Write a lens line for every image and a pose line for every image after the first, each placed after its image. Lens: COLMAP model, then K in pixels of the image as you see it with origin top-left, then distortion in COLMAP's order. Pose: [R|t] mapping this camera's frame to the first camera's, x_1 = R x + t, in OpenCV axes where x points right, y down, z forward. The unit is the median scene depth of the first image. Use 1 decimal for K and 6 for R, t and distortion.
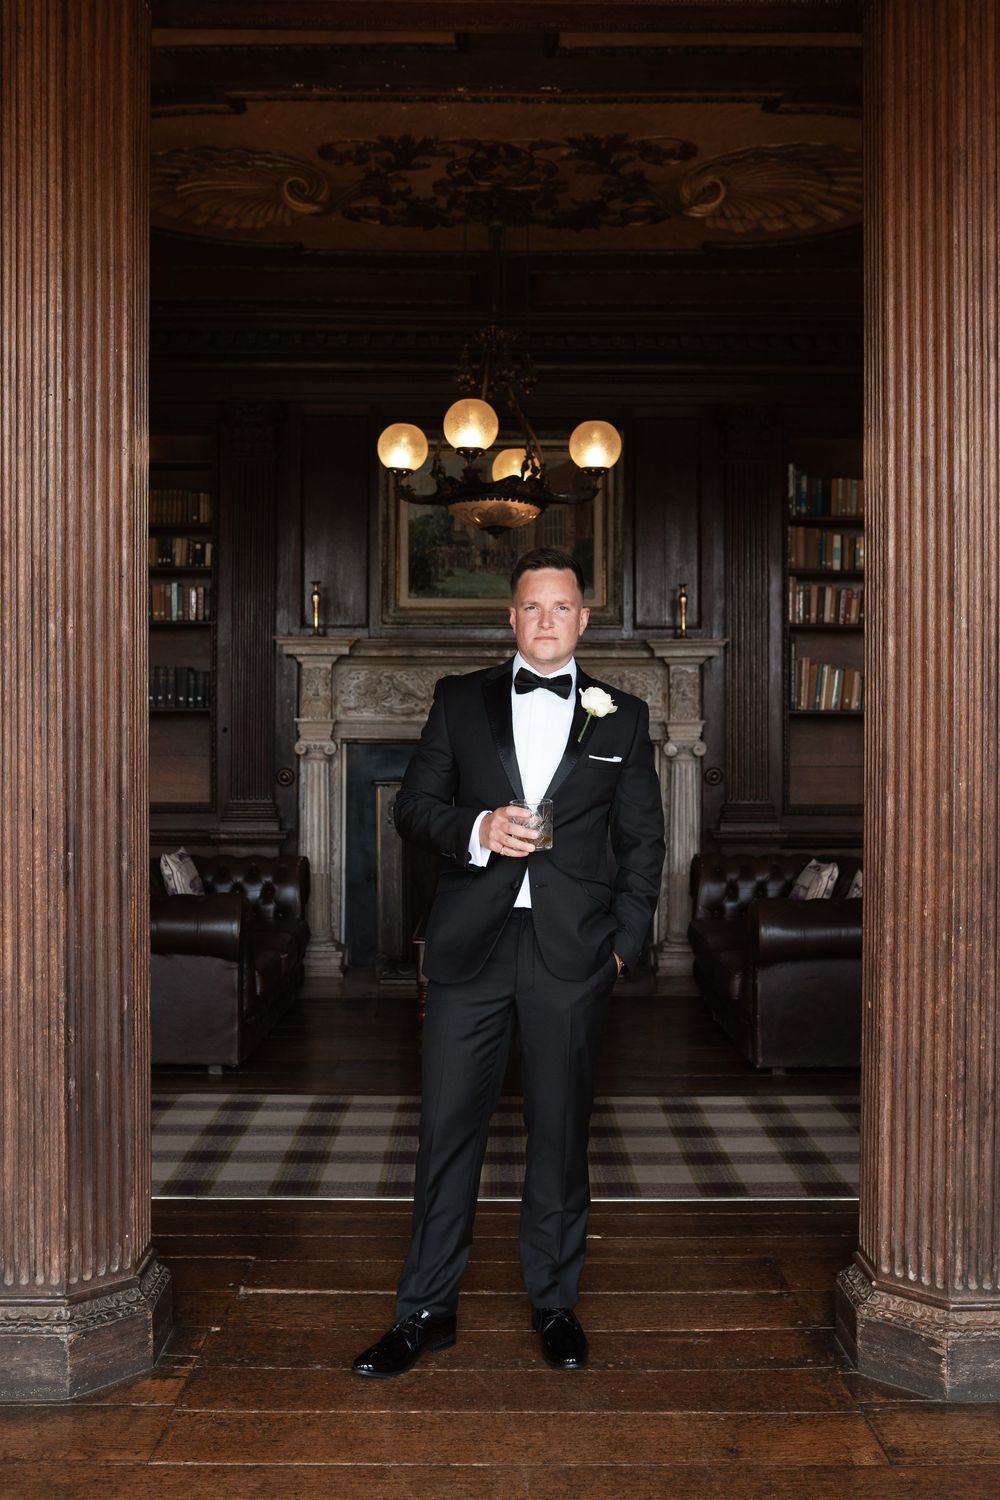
lens RADIAL K [[1466.4, 0, 502.3], [0, 1466.4, 734.9], [0, 0, 1]] dist [-0.013501, 0.000000]
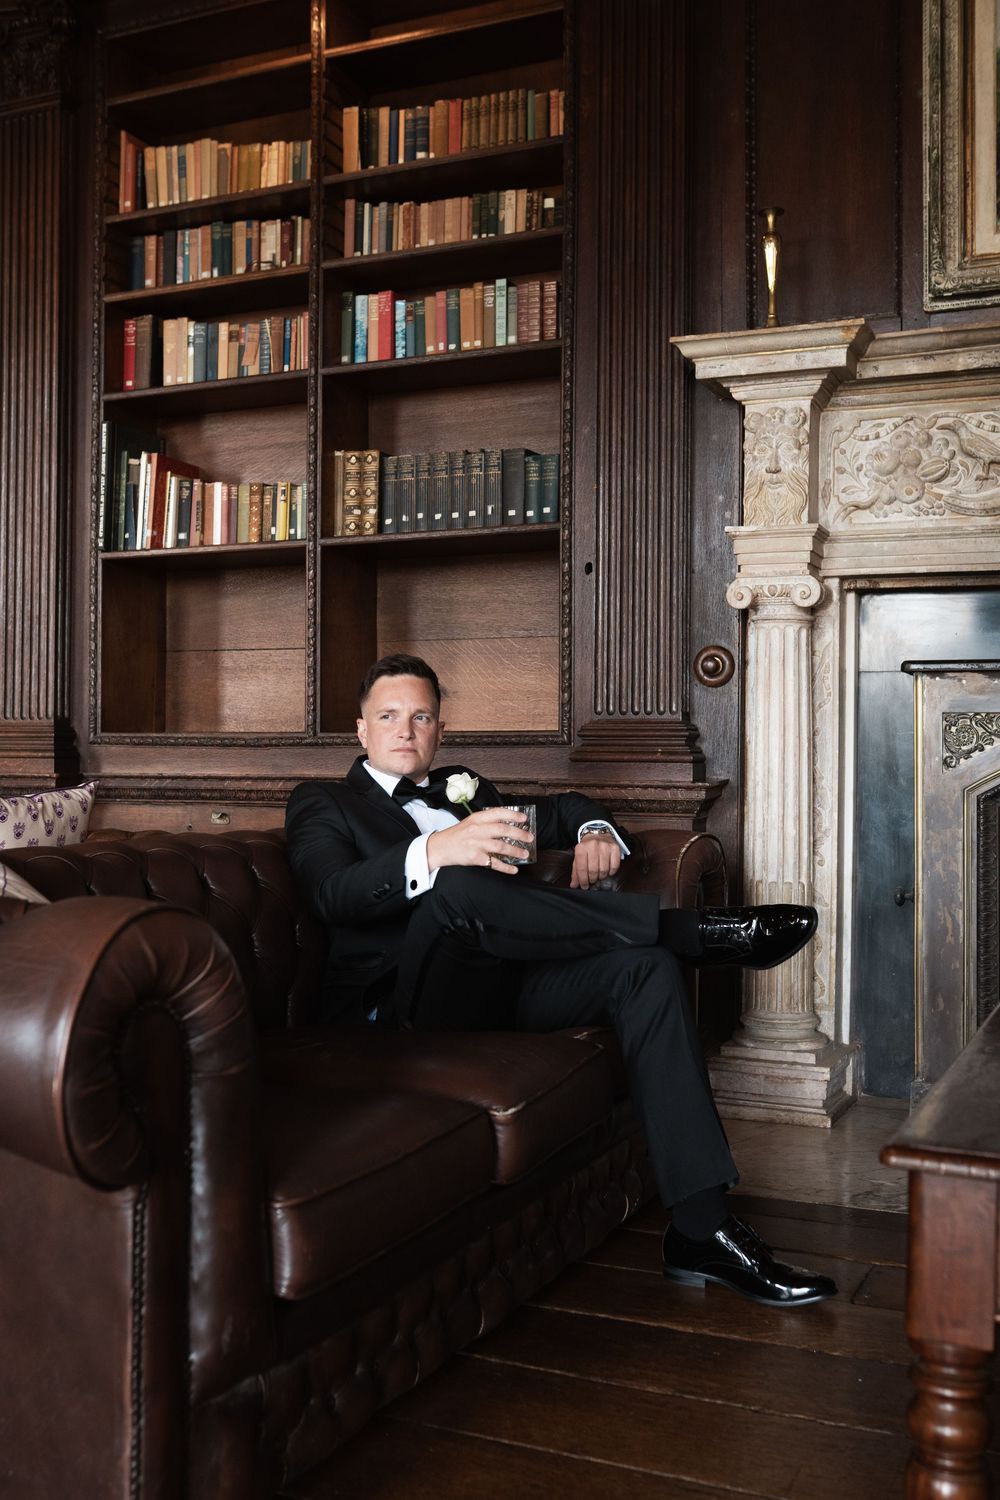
lens RADIAL K [[1466.4, 0, 512.4], [0, 1466.4, 738.5], [0, 0, 1]] dist [-0.013501, 0.000000]
pose [[0.906247, -0.001626, -0.422745, -0.018351], [-0.006527, 0.999820, -0.017838, 0.084492], [0.422698, 0.018925, 0.906073, 0.798752]]
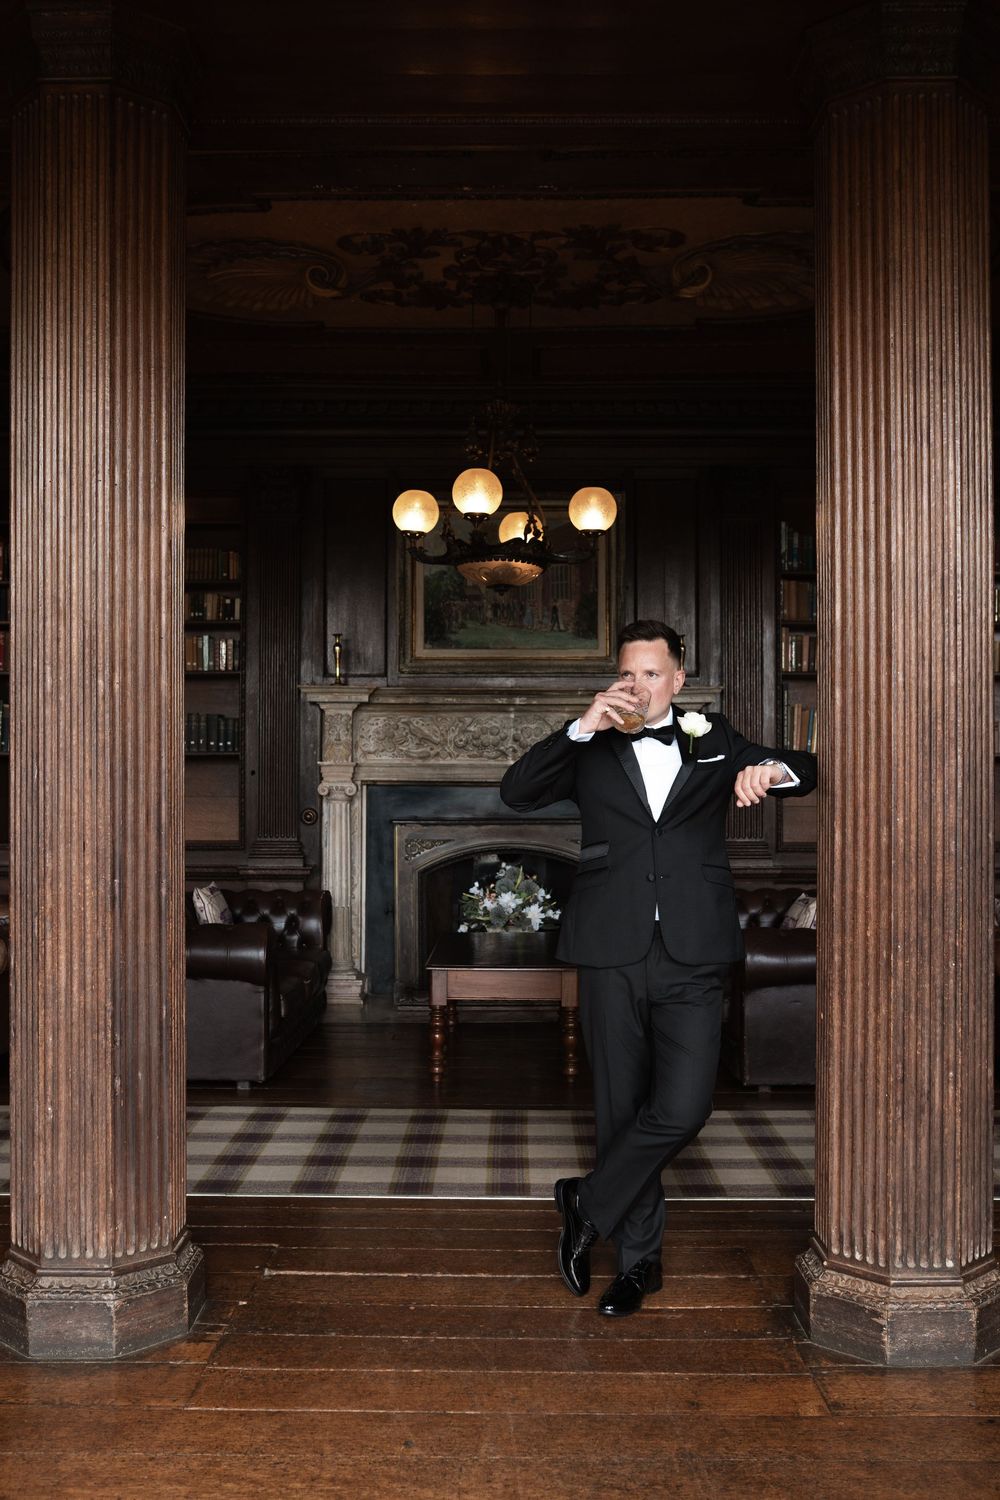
lens RADIAL K [[1466.4, 0, 497.6], [0, 1466.4, 766.2], [0, 0, 1]] dist [-0.013501, 0.000000]
pose [[0.999740, -0.001380, -0.022752, 0.019413], [0.001205, 0.999969, -0.007742, 0.000603], [0.022762, 0.007713, 0.999711, -0.092515]]
